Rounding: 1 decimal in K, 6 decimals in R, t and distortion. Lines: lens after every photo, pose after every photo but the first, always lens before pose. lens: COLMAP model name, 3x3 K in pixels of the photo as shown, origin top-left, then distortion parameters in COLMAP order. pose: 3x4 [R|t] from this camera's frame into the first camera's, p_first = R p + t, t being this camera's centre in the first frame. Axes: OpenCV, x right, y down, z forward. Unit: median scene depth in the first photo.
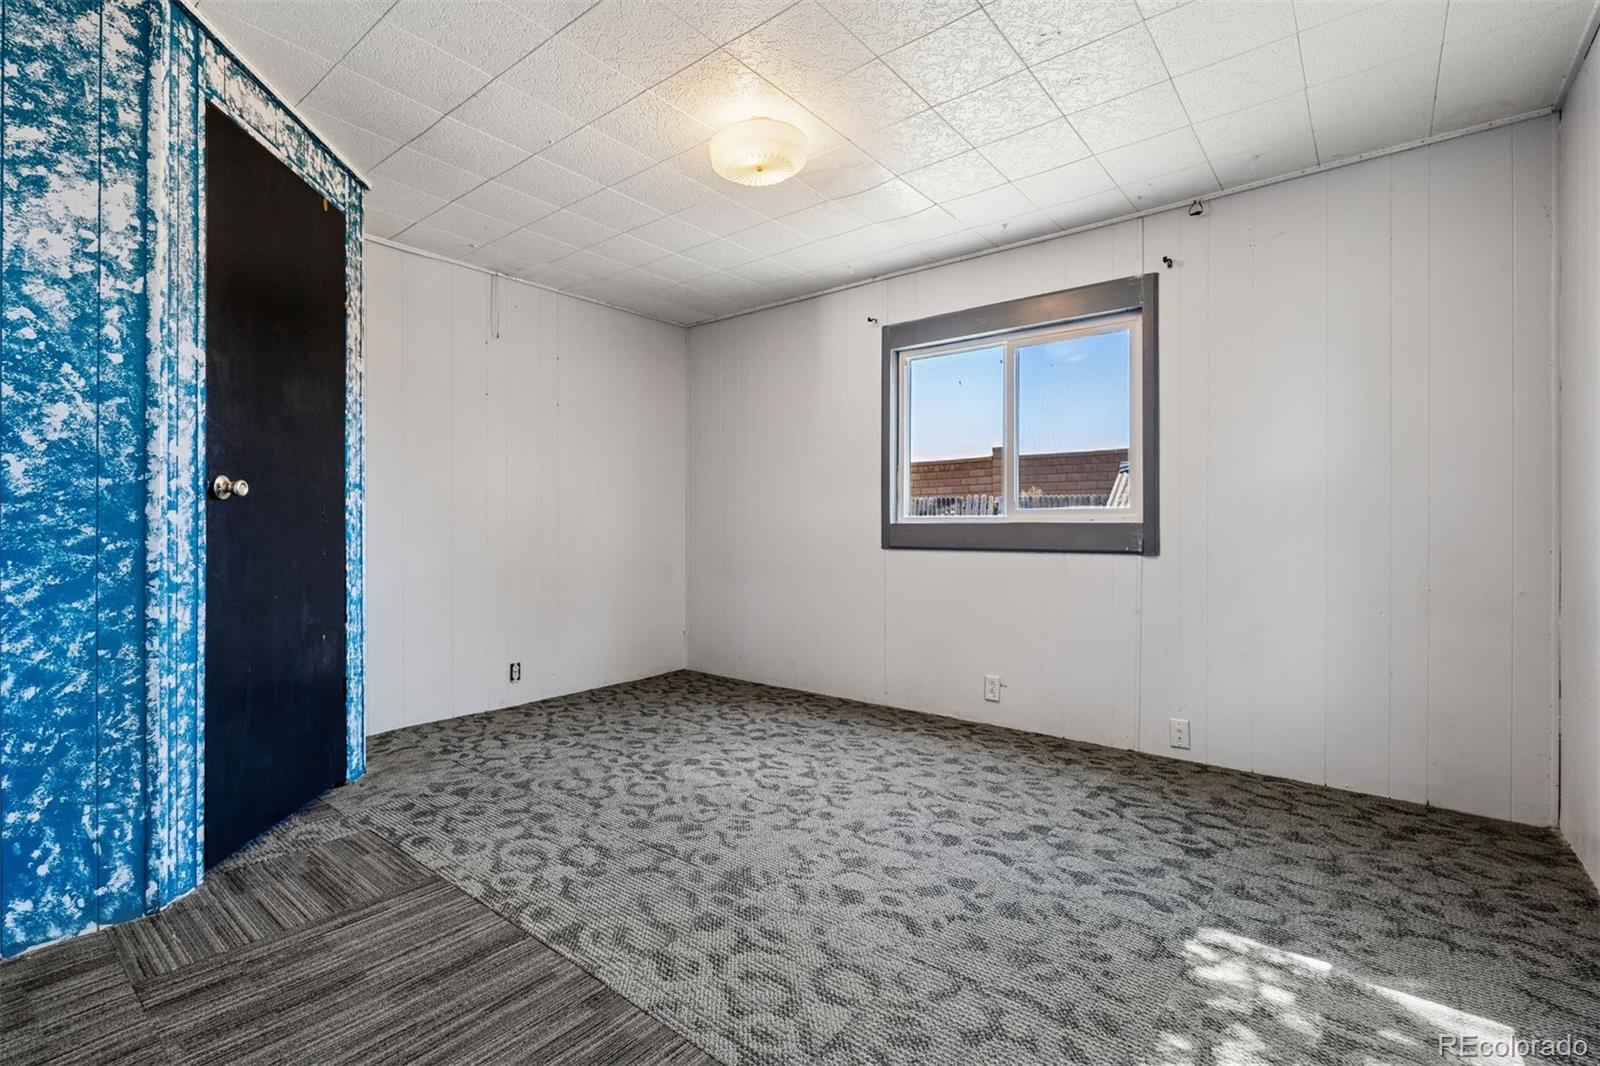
lens RADIAL K [[715.9, 0, 801.3], [0, 715.9, 522.6], [0, 0, 1]] dist [-0.005292, -0.000333]
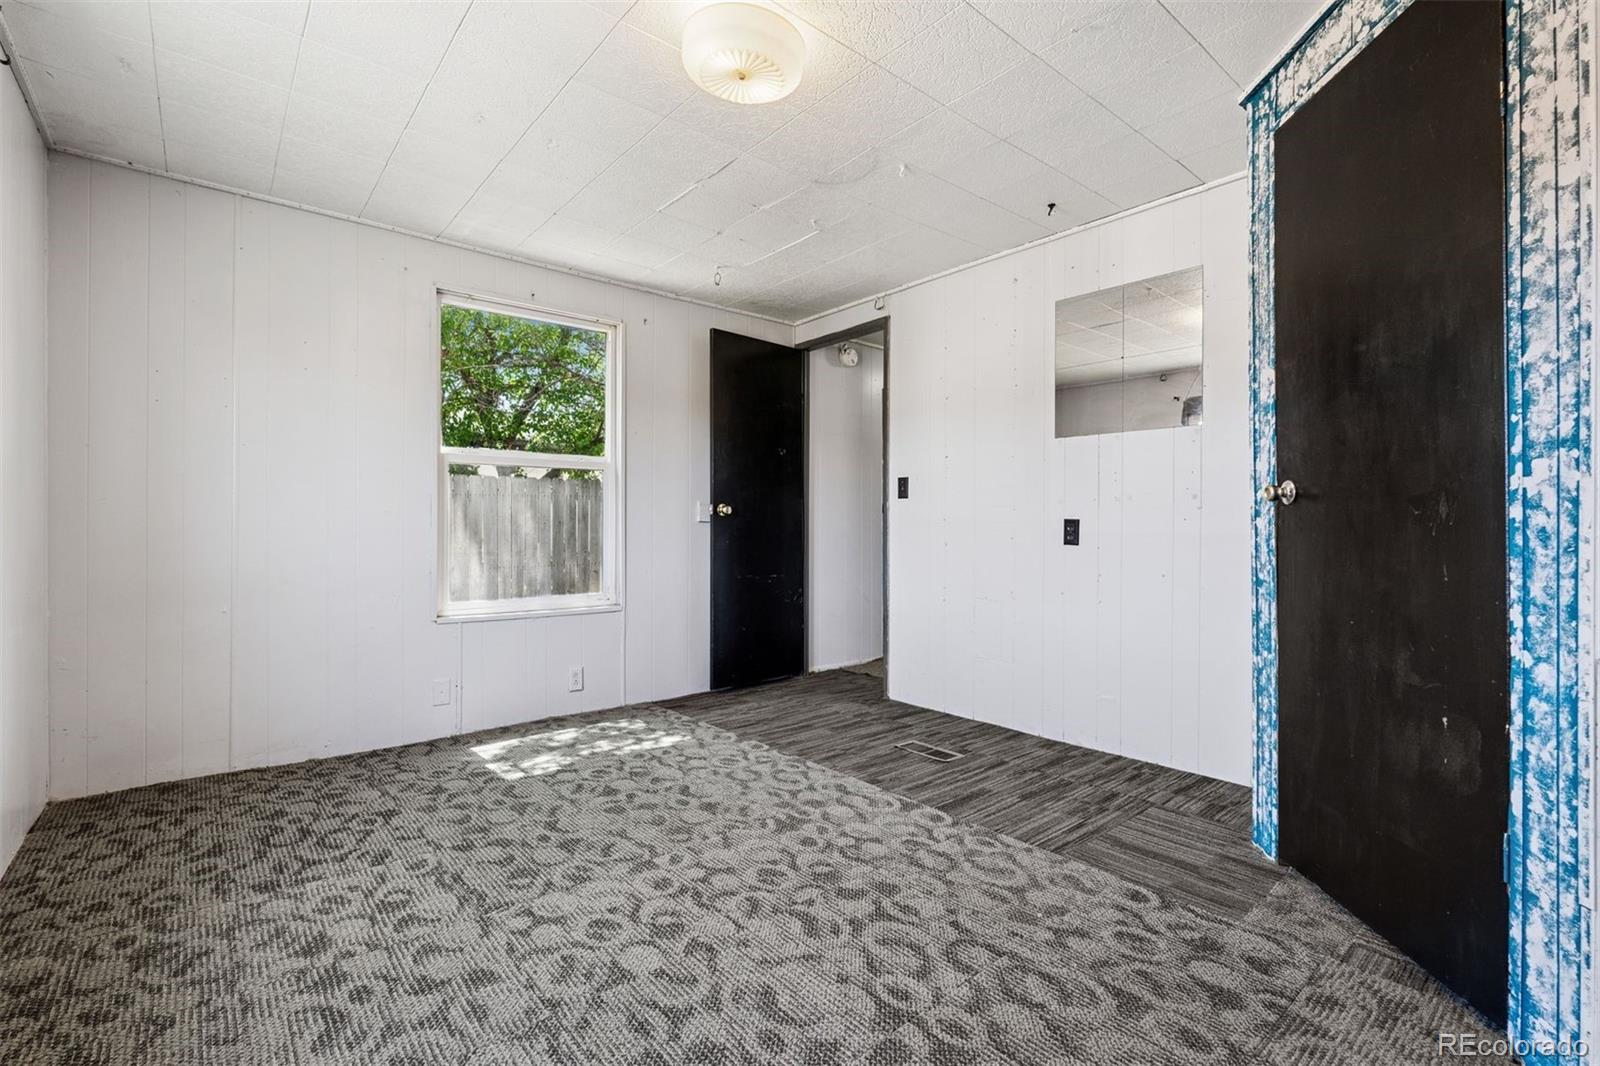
lens RADIAL K [[715.9, 0, 797.6], [0, 715.9, 531.5], [0, 0, 1]] dist [-0.005292, -0.000333]
pose [[-0.980867, -0.003044, 0.194653, -0.295577], [-0.003174, 0.999995, -0.000353, 0.007591], [-0.194651, -0.000964, -0.980872, 1.907698]]
